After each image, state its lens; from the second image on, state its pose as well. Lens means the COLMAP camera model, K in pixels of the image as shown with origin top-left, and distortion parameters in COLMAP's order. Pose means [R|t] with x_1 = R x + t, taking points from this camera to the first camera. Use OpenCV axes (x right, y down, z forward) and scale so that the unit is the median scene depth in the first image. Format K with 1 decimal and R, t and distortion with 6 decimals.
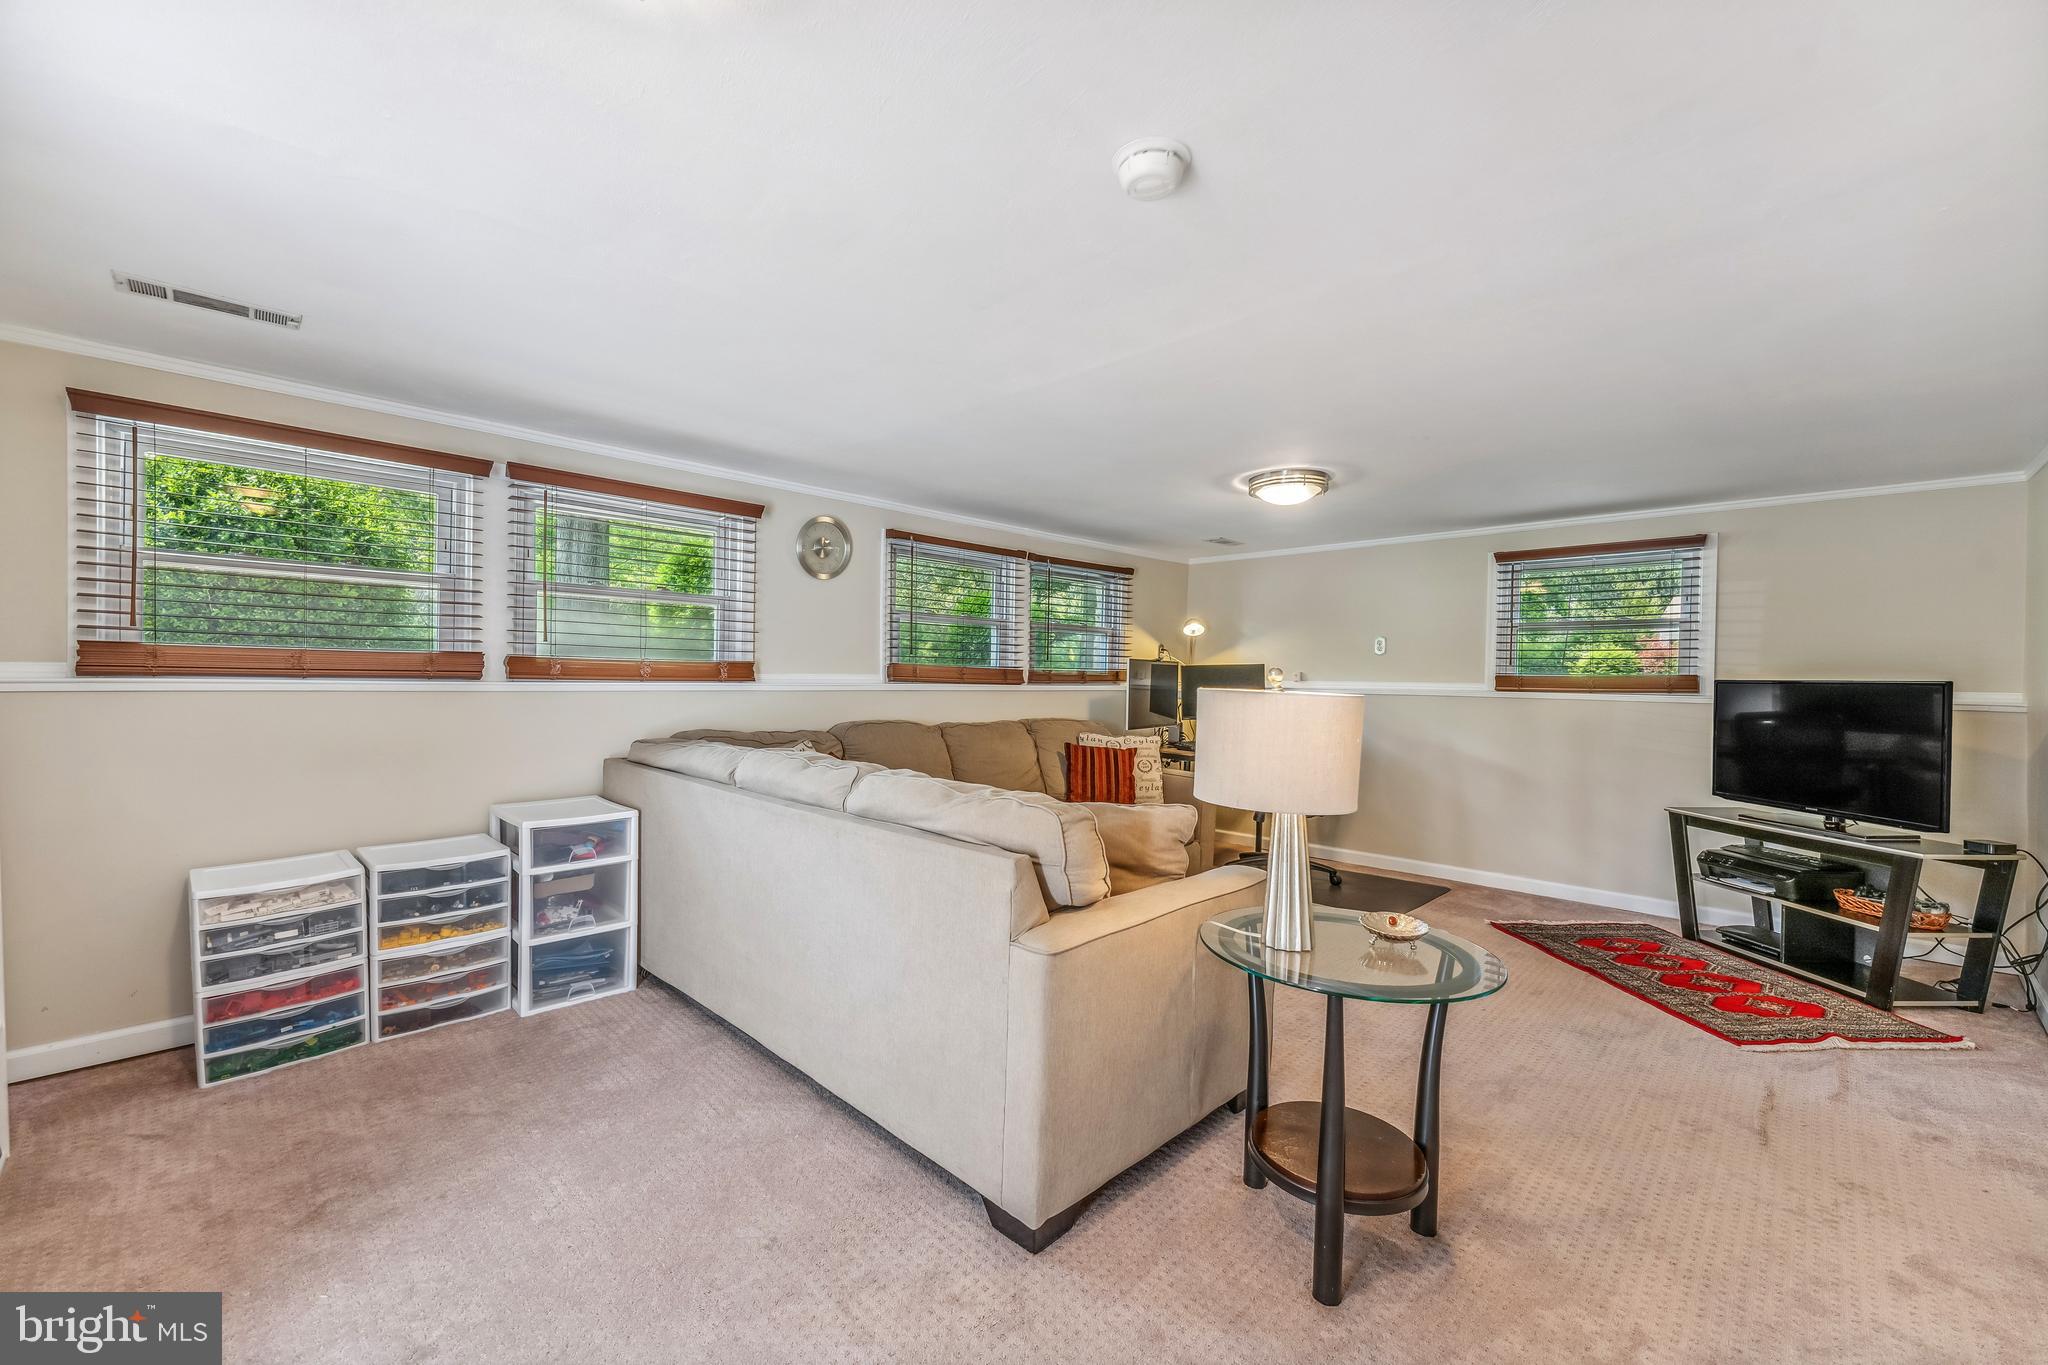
lens RADIAL K [[833.5, 0, 1022.5], [0, 833.5, 676.6], [0, 0, 1]] dist [-0.001527, -0.000569]
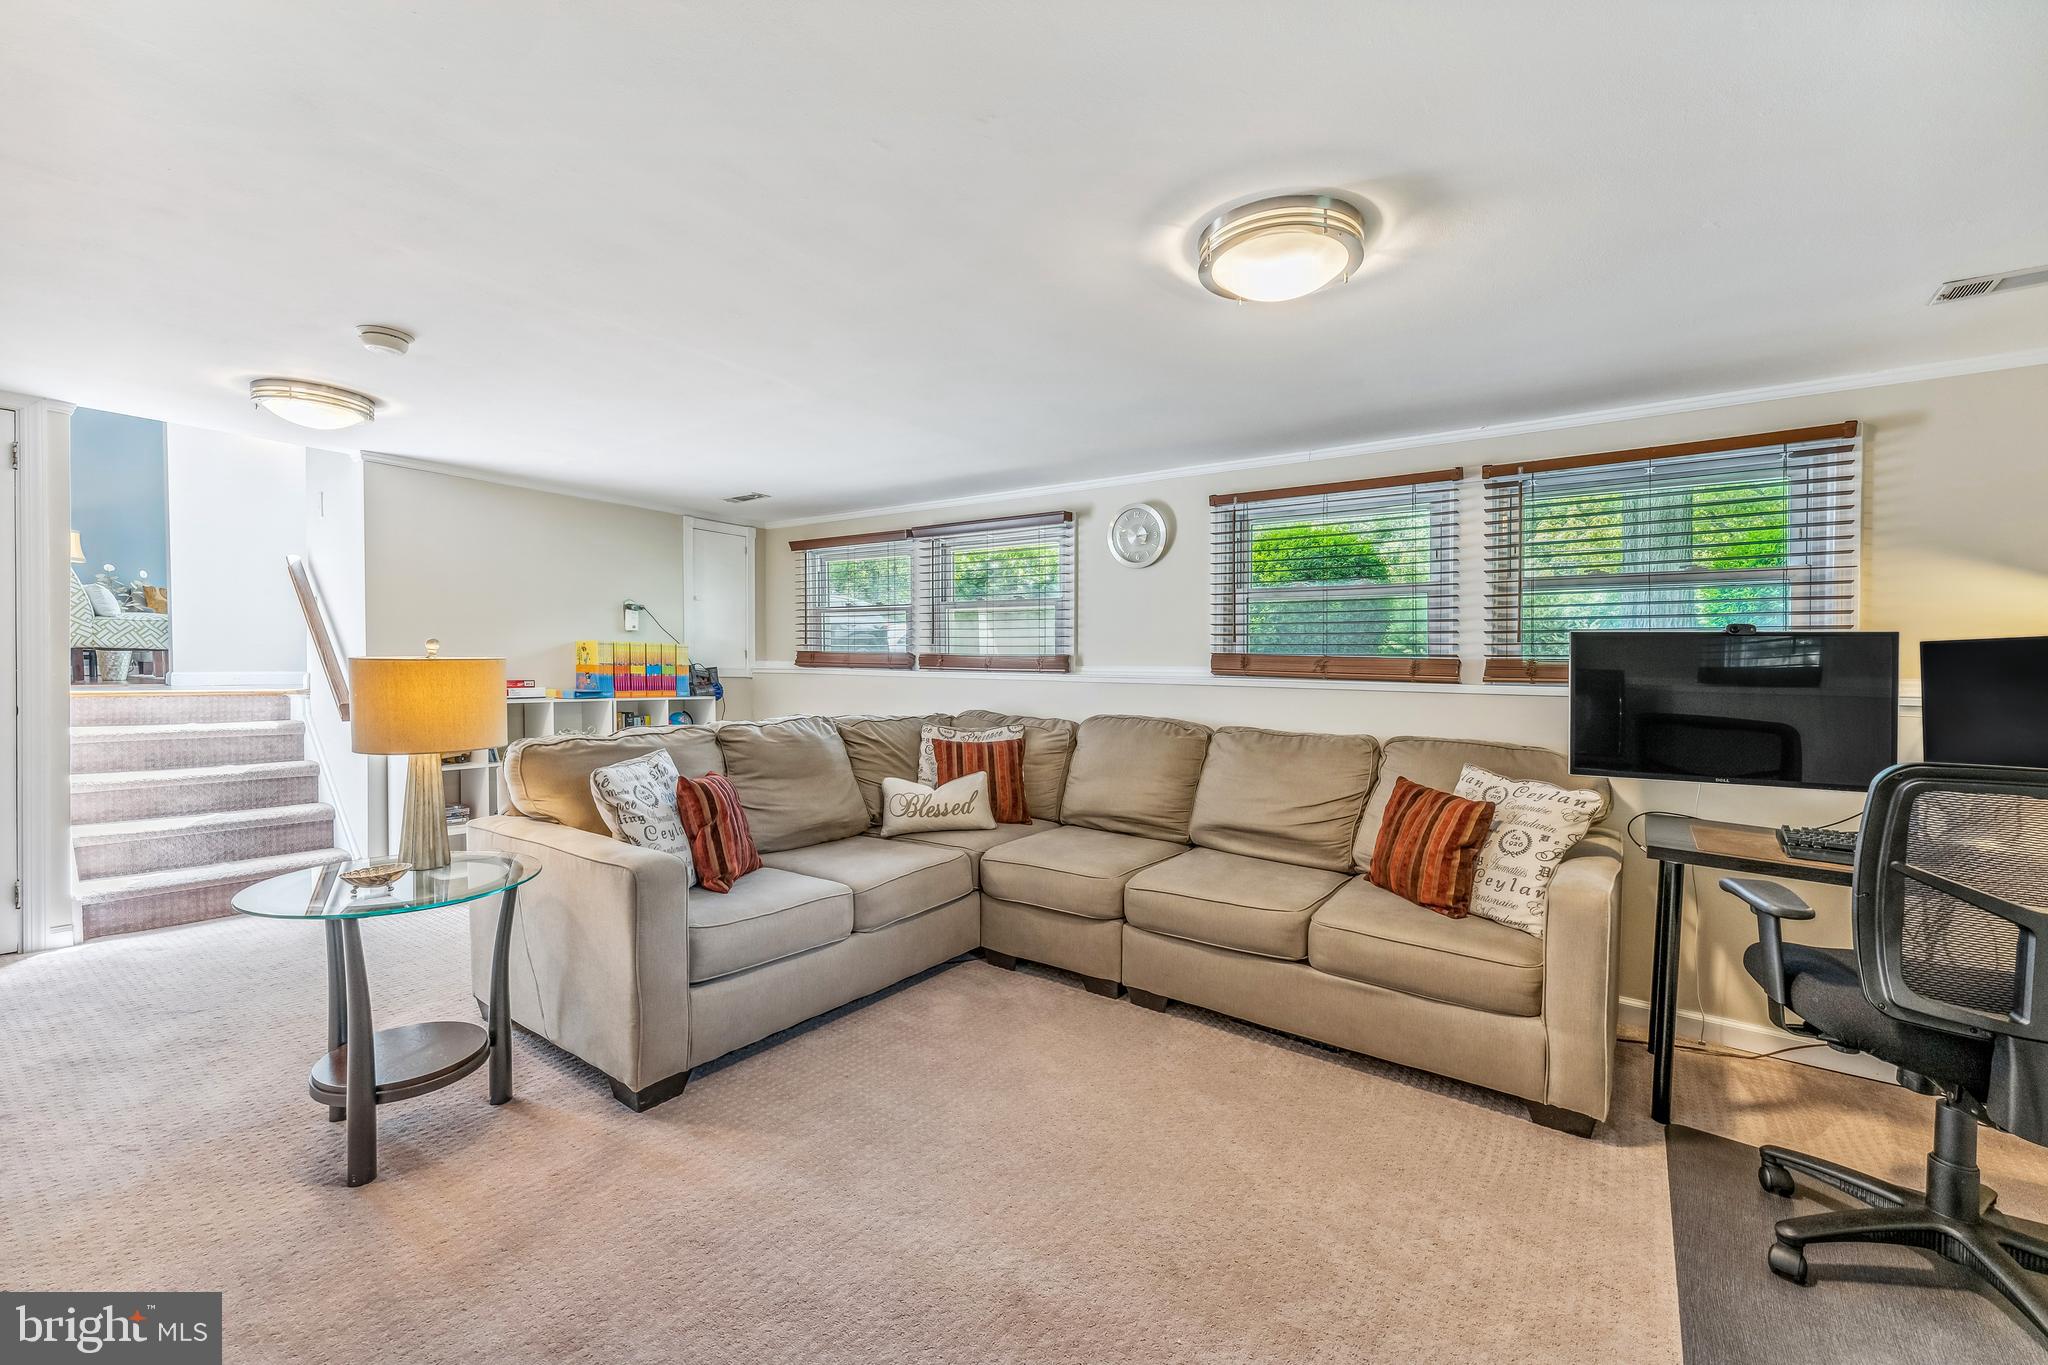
lens RADIAL K [[833.5, 0, 1010.9], [0, 833.5, 691.8], [0, 0, 1]] dist [-0.001527, -0.000569]
pose [[0.144945, 0.020767, -0.989222, 0.840907], [-0.013760, 0.999725, 0.018972, 0.012840], [0.989344, 0.010862, 0.145191, 0.857674]]
